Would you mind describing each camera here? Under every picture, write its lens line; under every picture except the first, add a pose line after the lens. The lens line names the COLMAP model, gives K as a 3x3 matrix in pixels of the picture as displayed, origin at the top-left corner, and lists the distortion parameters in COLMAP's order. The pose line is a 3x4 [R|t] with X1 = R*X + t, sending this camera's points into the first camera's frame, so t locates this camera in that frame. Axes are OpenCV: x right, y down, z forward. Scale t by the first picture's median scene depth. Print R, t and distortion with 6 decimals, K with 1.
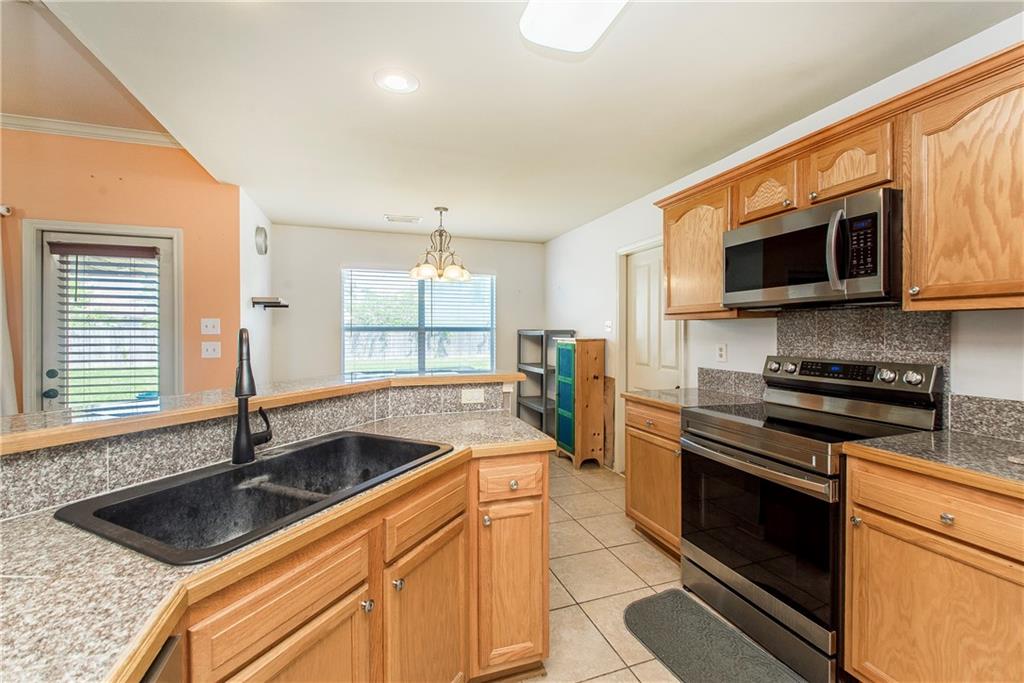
lens RADIAL K [[404.4, 0, 497.4], [0, 404.4, 332.9], [0, 0, 1]] dist [0.001324, -0.000423]
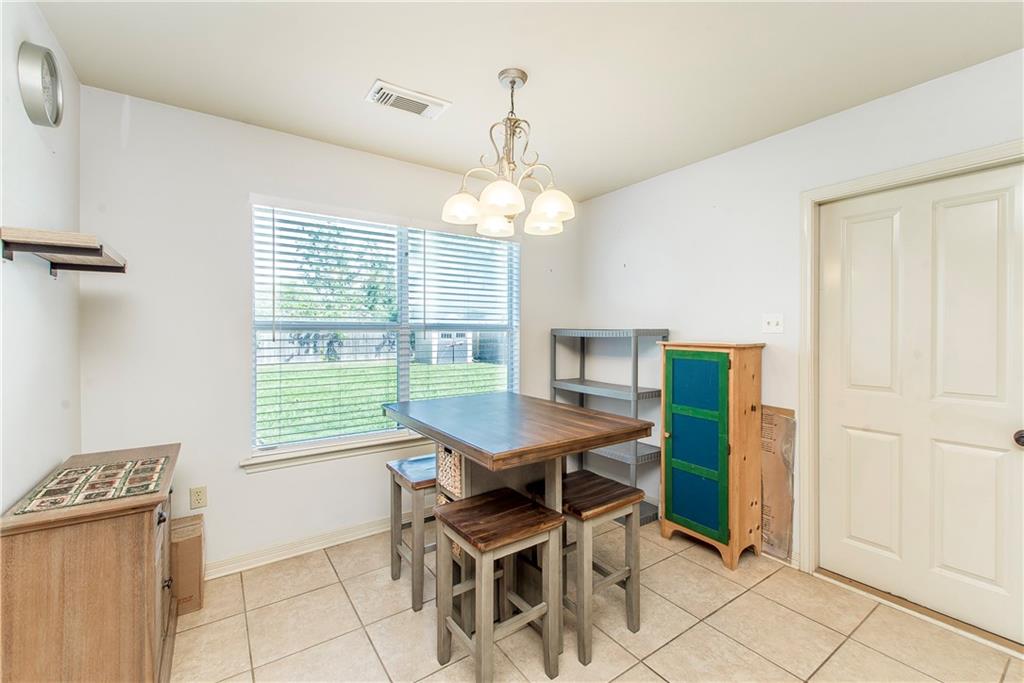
lens RADIAL K [[429.7, 0, 513.8], [0, 429.7, 335.3], [0, 0, 1]] dist [0.000222, -0.000235]
pose [[0.958655, -0.001964, 0.284563, -0.465687], [0.000080, 0.999978, 0.006633, -0.002989], [-0.284570, -0.006336, 0.958634, 0.831229]]
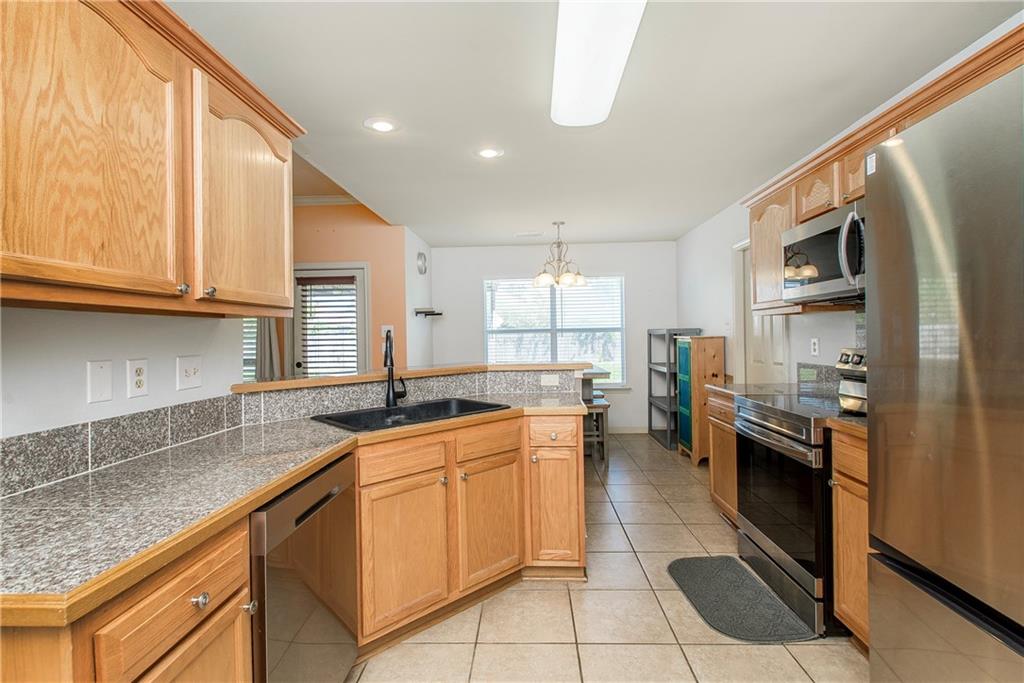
lens RADIAL K [[429.7, 0, 513.8], [0, 429.7, 335.3], [0, 0, 1]] dist [0.000222, -0.000235]
pose [[0.937046, -0.016527, -0.348814, 0.254764], [0.016093, 0.999862, -0.004142, 0.013858], [0.348834, -0.001732, 0.937183, -0.270433]]
